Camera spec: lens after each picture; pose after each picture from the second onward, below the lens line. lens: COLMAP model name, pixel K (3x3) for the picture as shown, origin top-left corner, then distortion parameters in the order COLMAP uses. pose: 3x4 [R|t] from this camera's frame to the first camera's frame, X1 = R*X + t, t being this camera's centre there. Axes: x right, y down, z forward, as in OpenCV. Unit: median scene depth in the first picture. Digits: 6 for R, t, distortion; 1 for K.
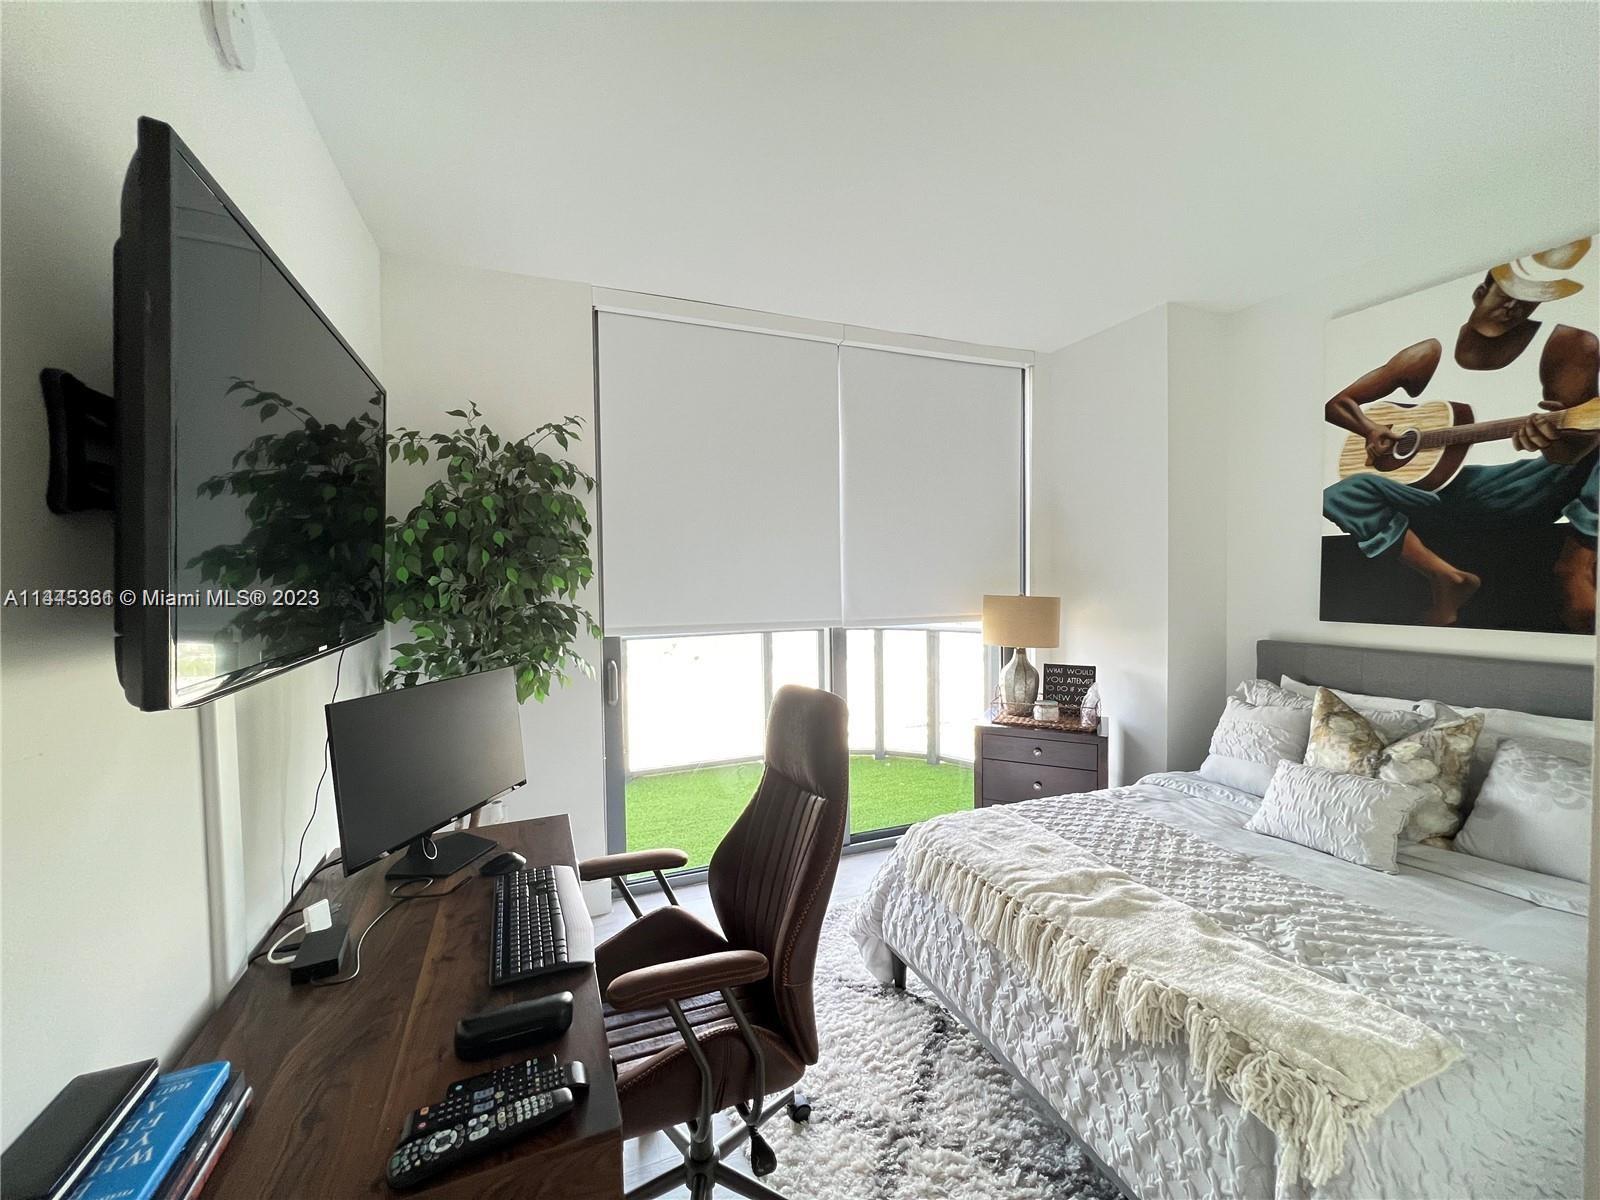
lens RADIAL K [[644.2, 0, 794.9], [0, 644.2, 590.5], [0, 0, 1]] dist [0.000378, 0.000086]
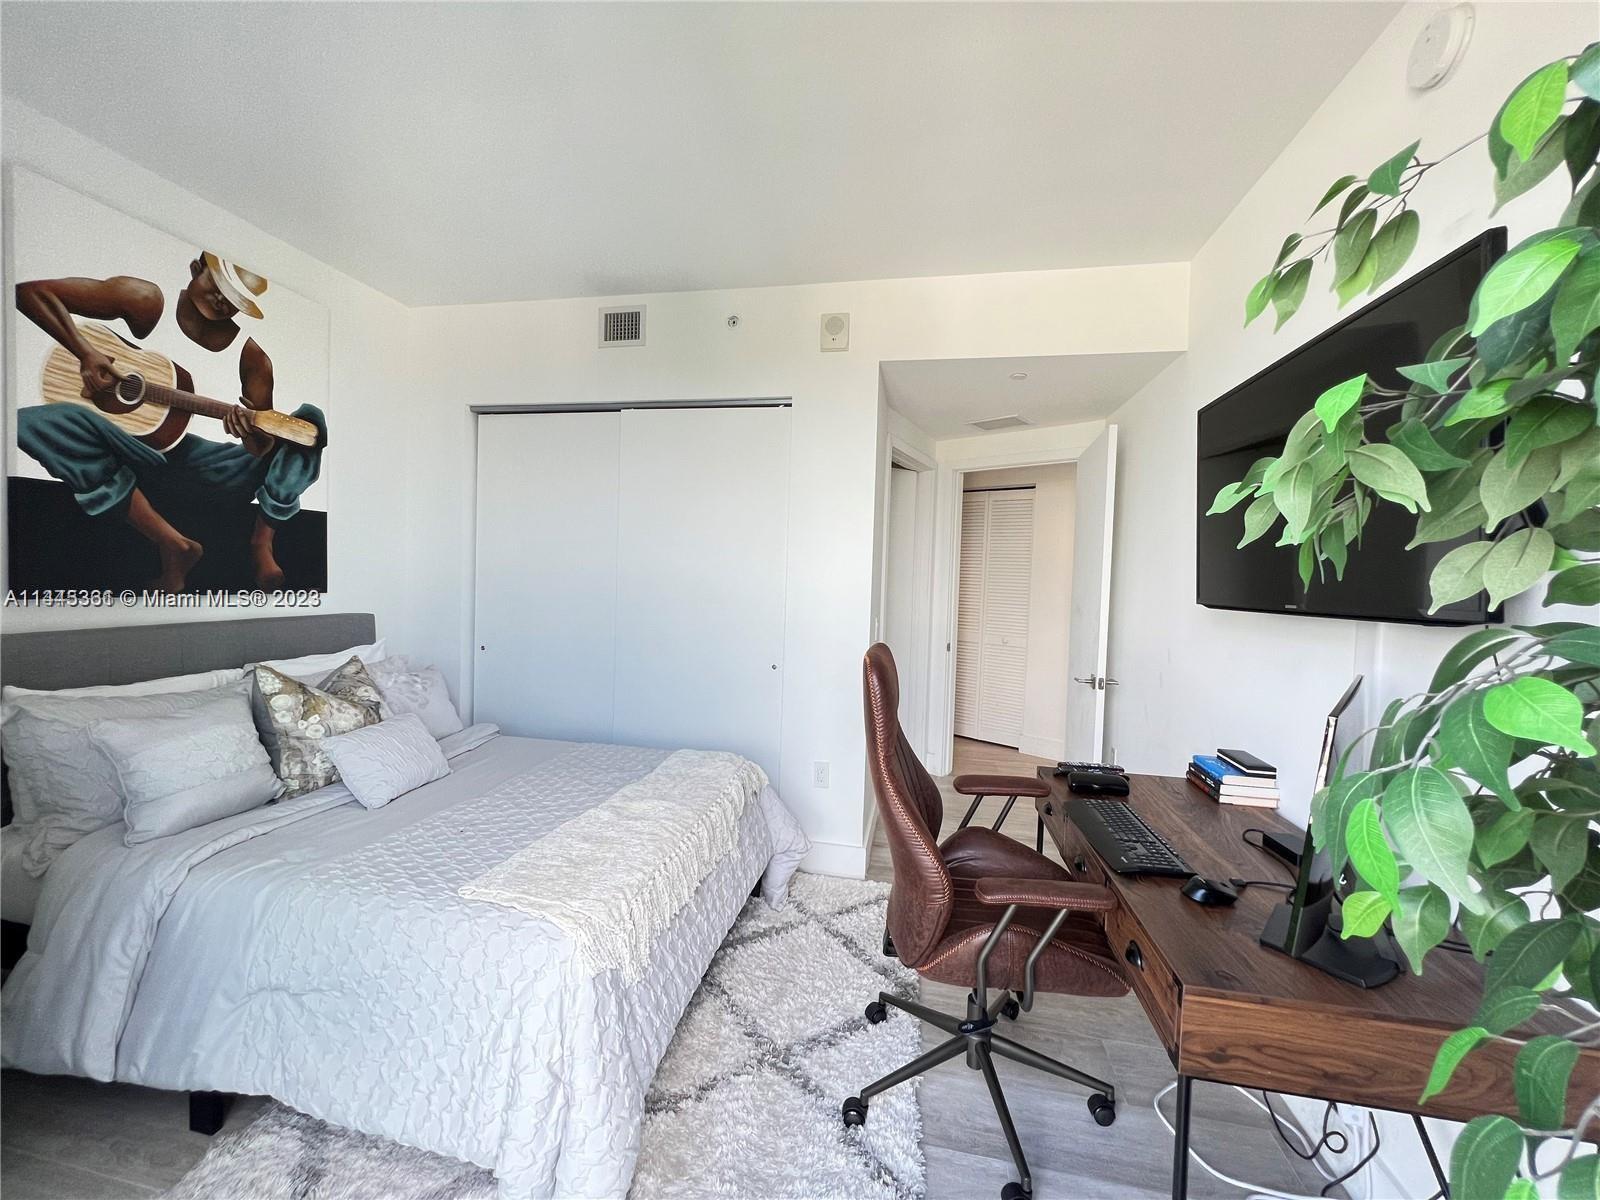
lens RADIAL K [[644.2, 0, 792.7], [0, 644.2, 597.0], [0, 0, 1]] dist [0.000378, 0.000086]
pose [[-0.840201, -0.029867, 0.541453, -0.285167], [-0.006545, 0.998968, 0.044949, 0.009304], [-0.542236, 0.034222, -0.839529, 1.265885]]
